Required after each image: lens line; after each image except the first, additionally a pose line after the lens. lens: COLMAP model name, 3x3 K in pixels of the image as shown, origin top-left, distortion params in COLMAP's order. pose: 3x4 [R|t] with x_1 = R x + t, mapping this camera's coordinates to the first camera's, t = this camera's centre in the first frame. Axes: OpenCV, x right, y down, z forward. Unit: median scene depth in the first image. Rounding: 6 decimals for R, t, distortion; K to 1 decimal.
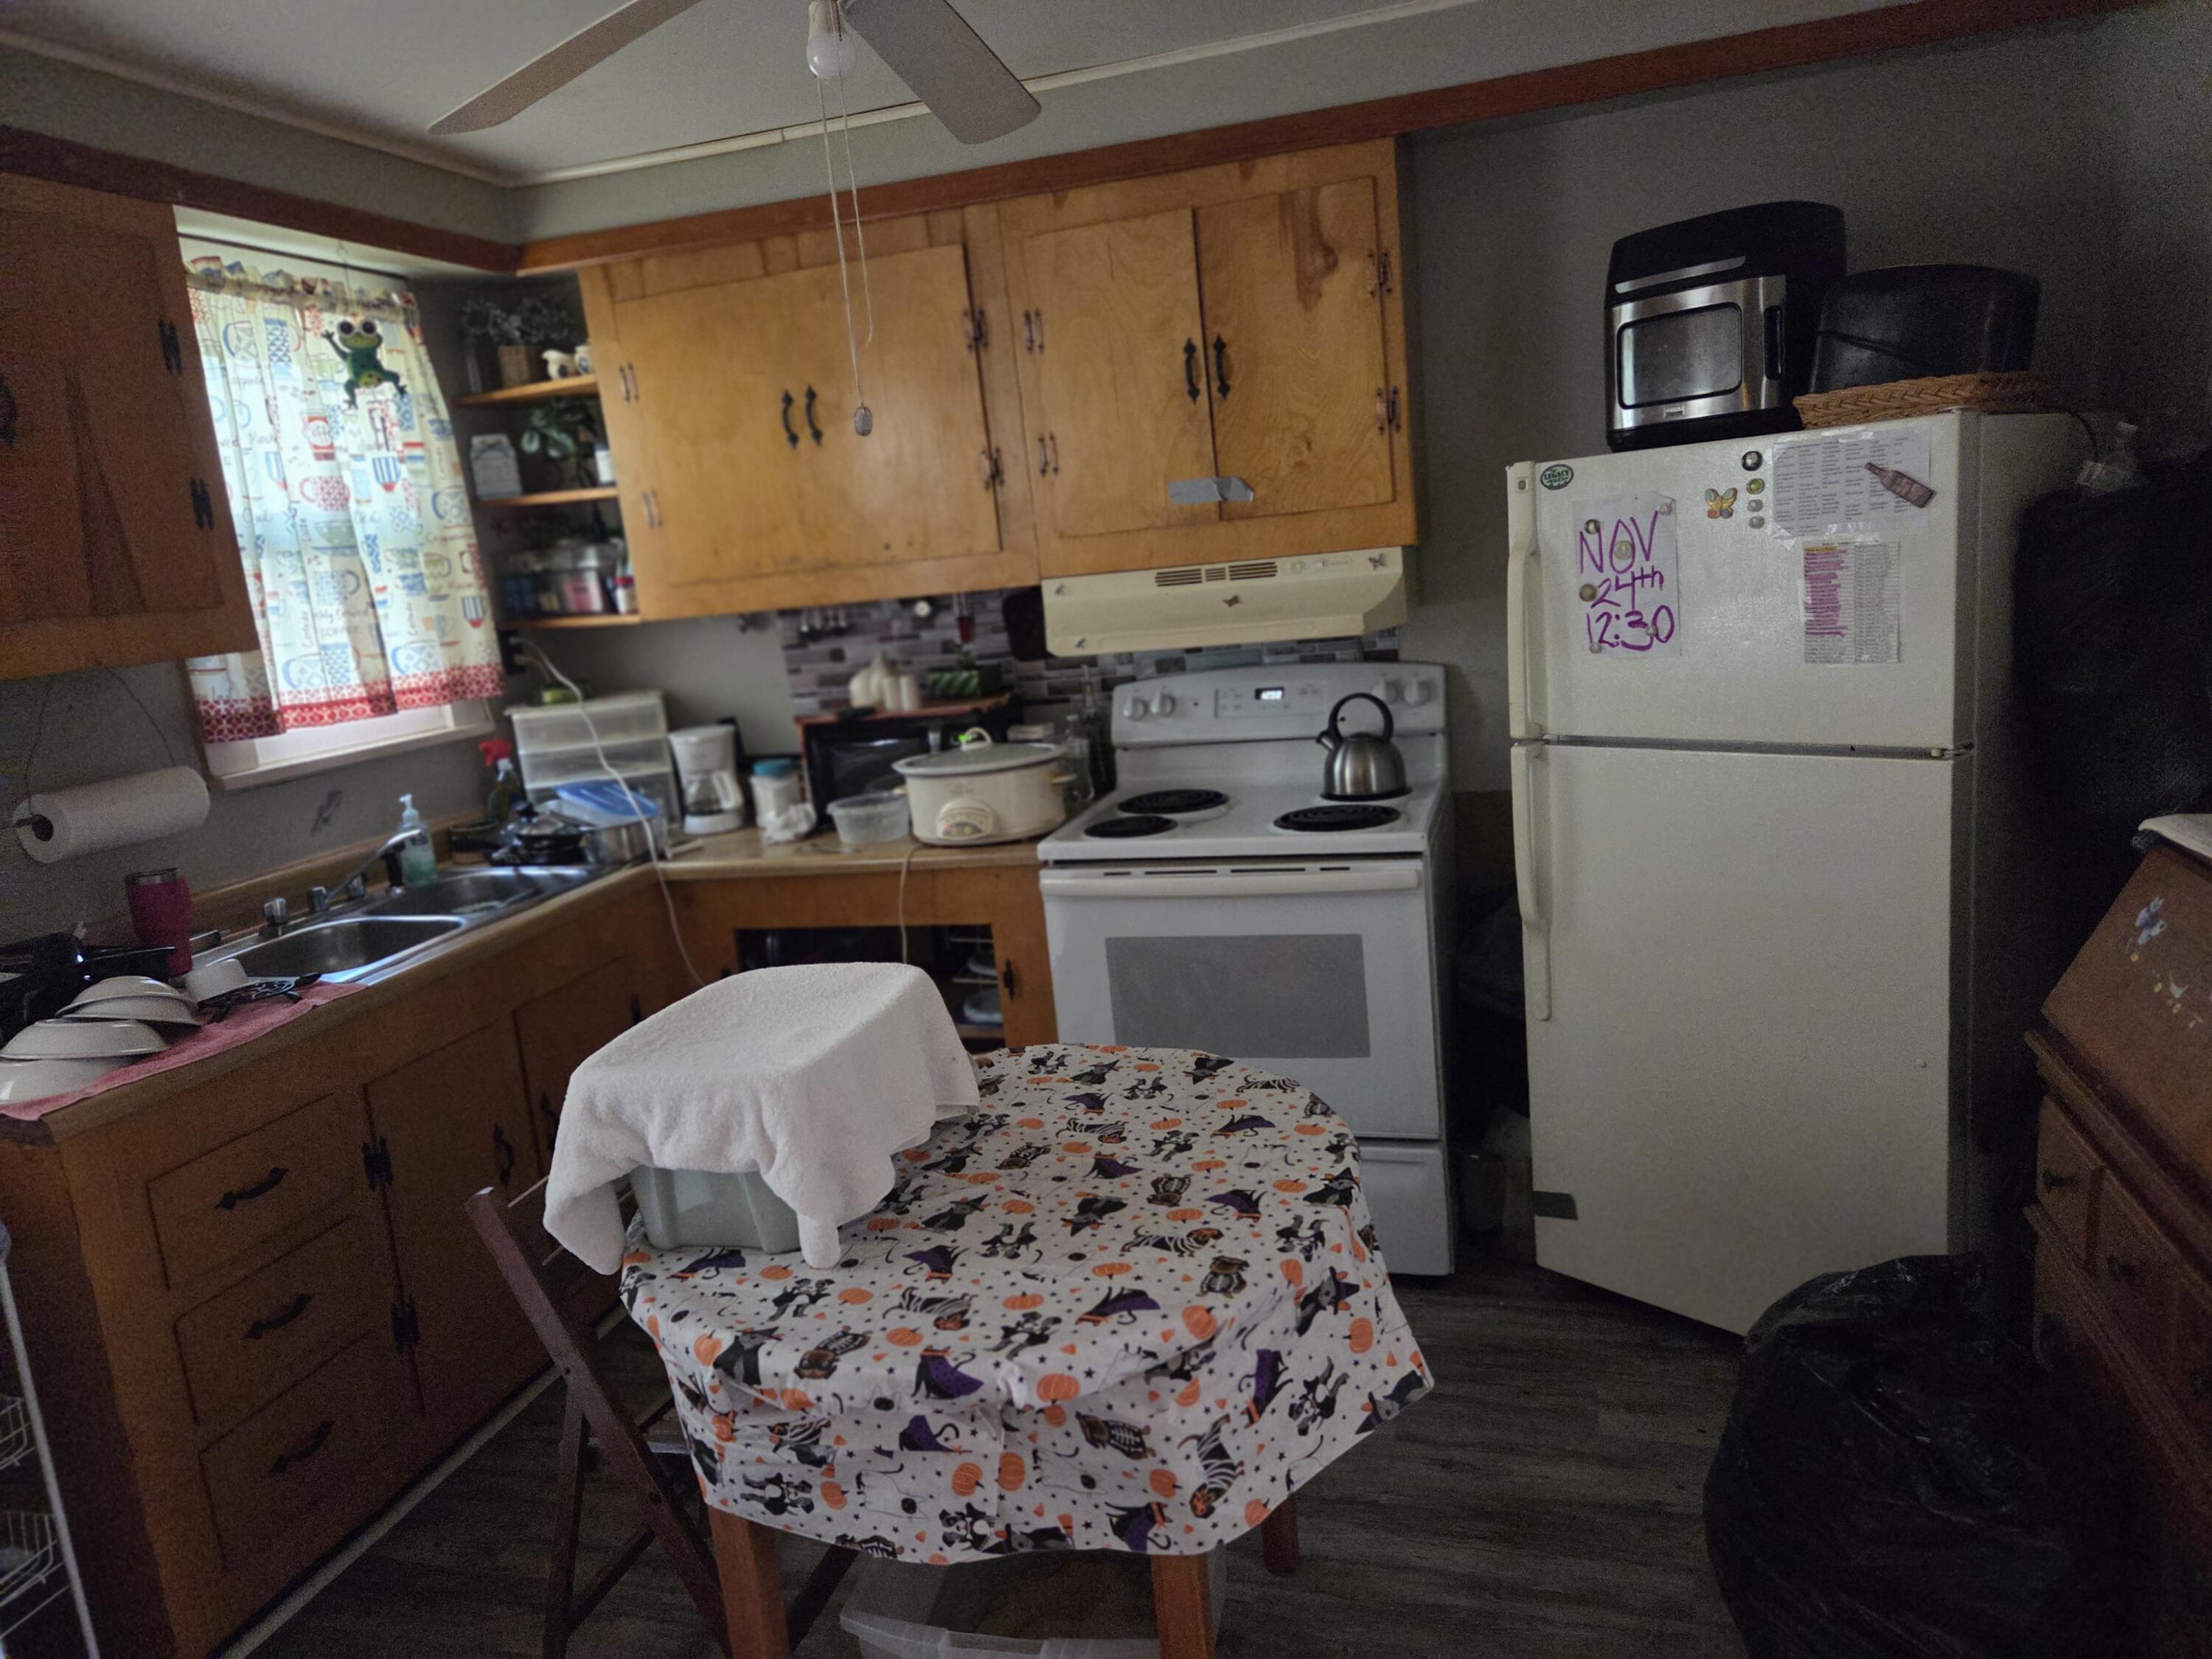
lens RADIAL K [[1486.9, 0, 1103.0], [0, 1486.9, 820.3], [0, 0, 1]] dist [0.072246, -0.059737]
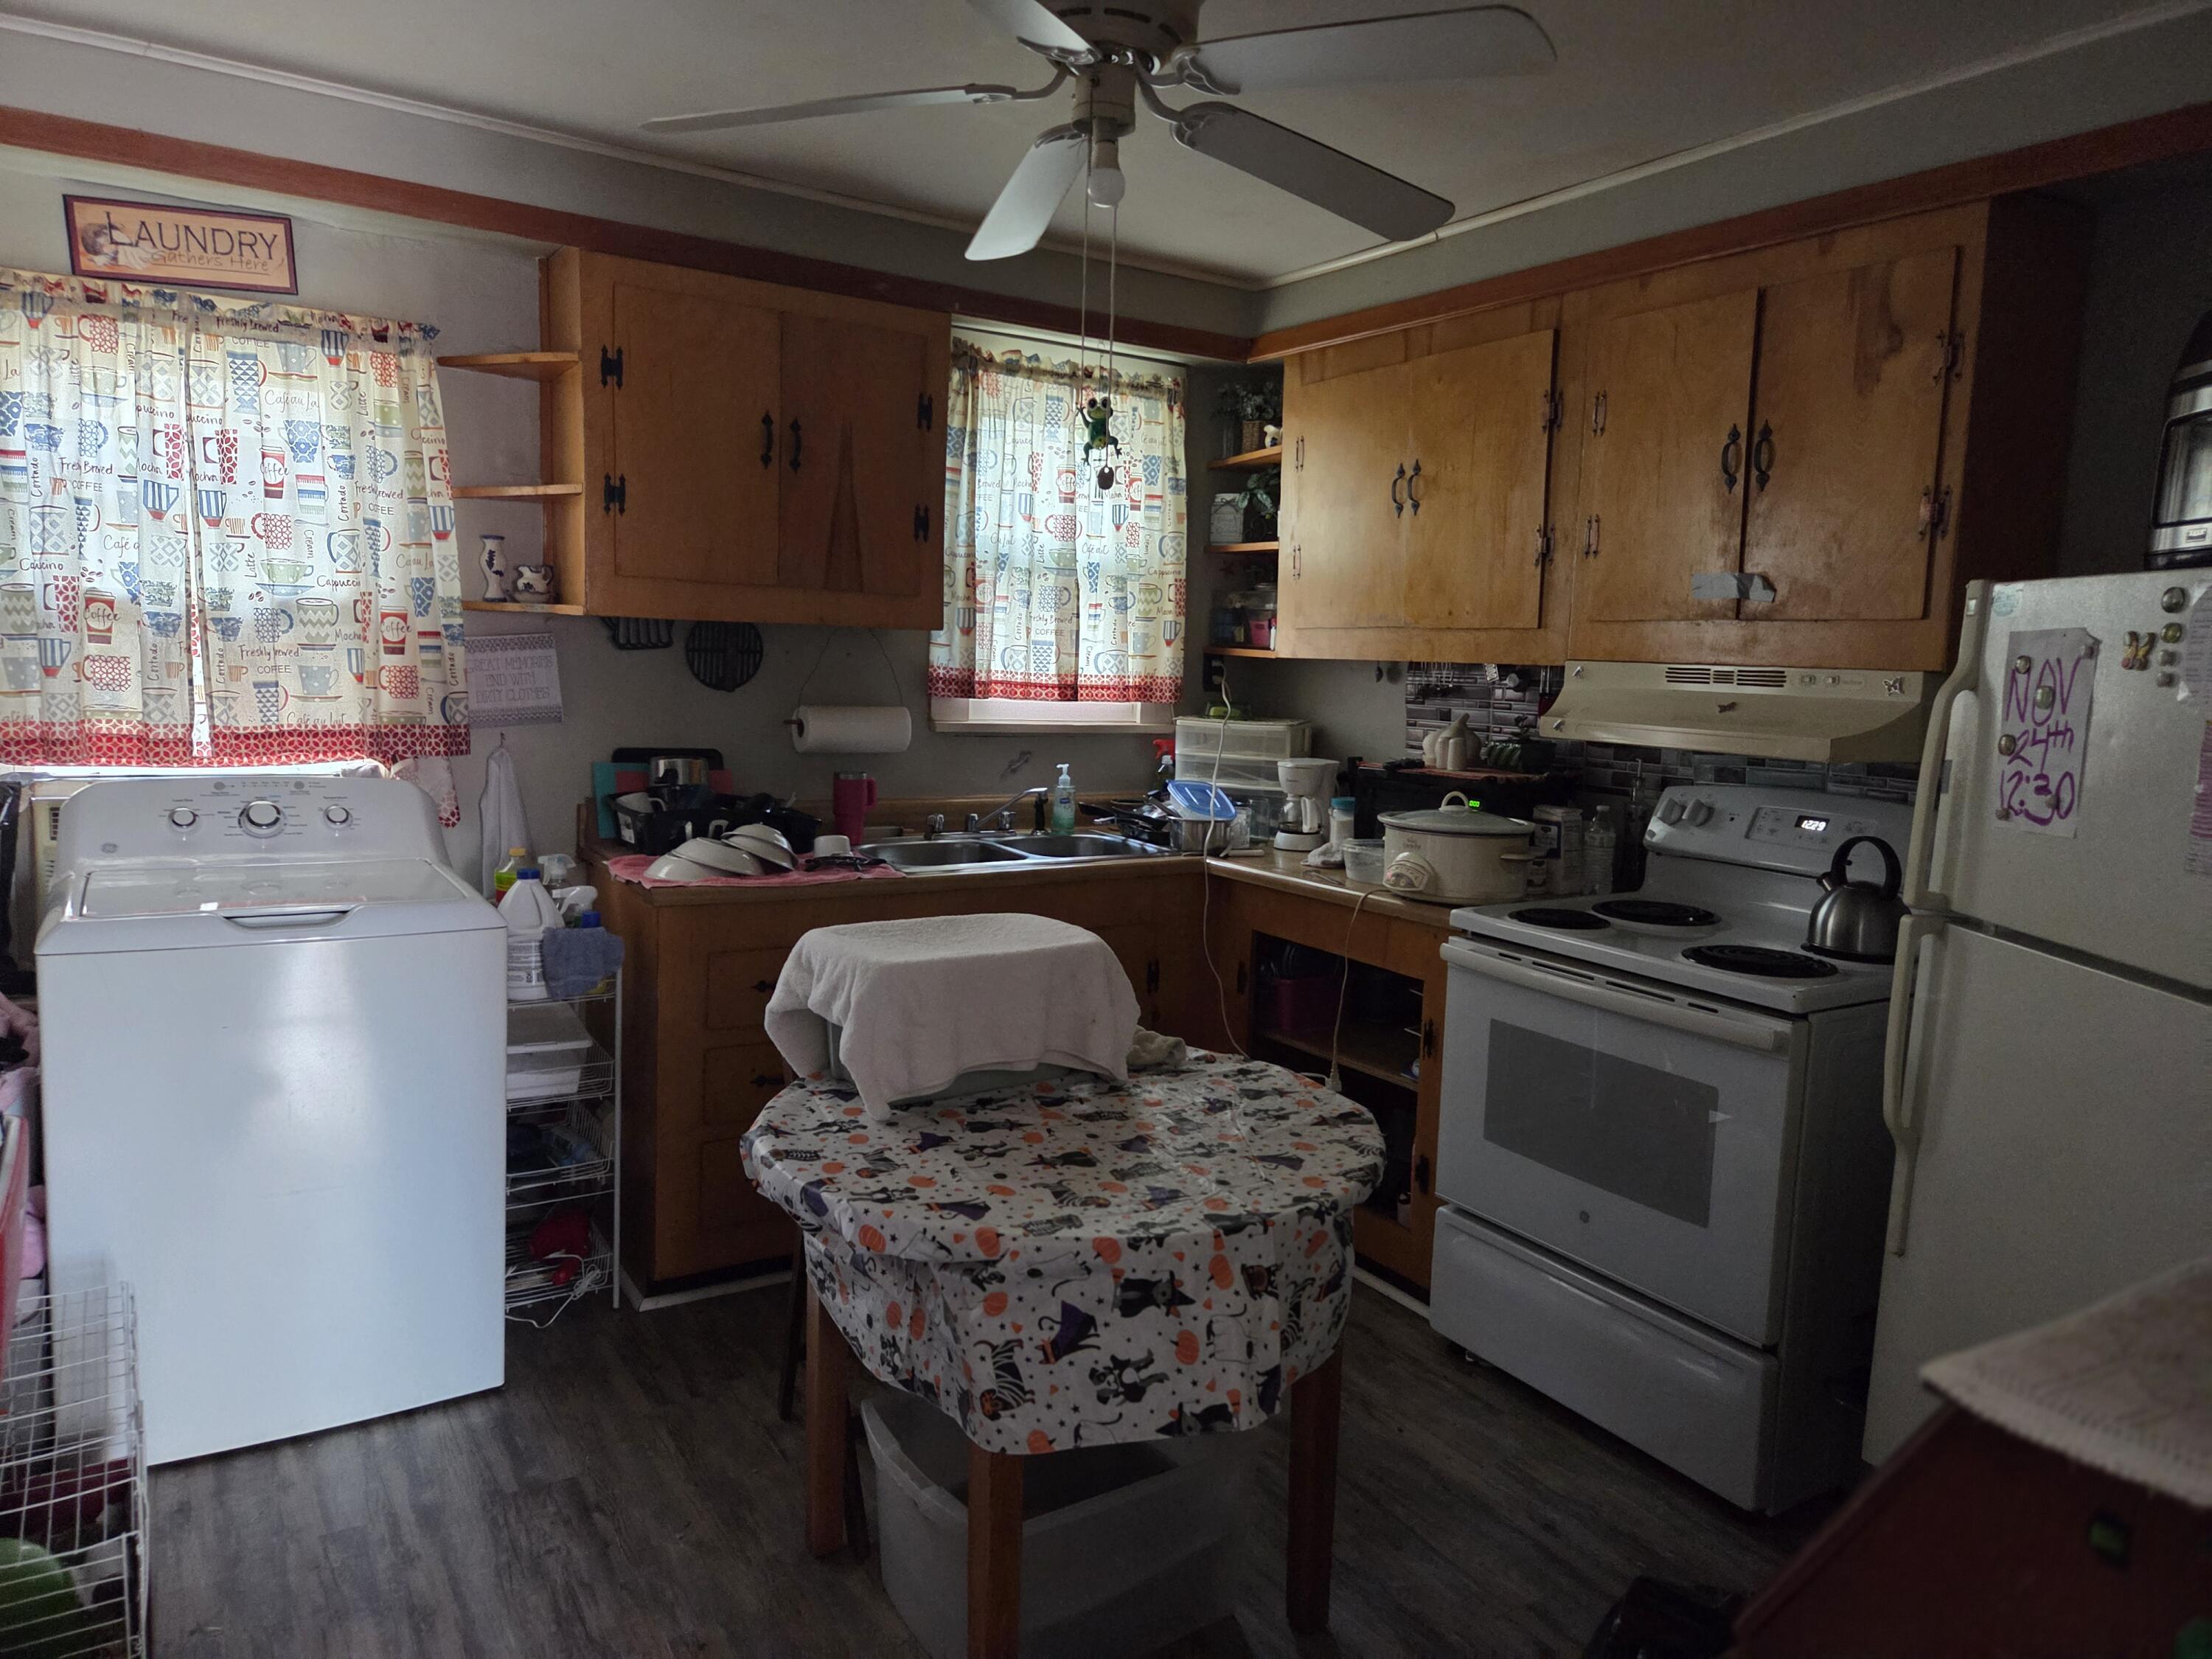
lens RADIAL K [[1478.1, 0, 1106.0], [0, 1478.1, 829.5], [0, 0, 1]] dist [0.075477, -0.059042]
pose [[0.746105, 0.203823, -0.633864, 0.405816], [-0.231525, 0.972005, 0.040032, -0.022844], [0.624279, 0.116888, 0.772407, 0.061813]]
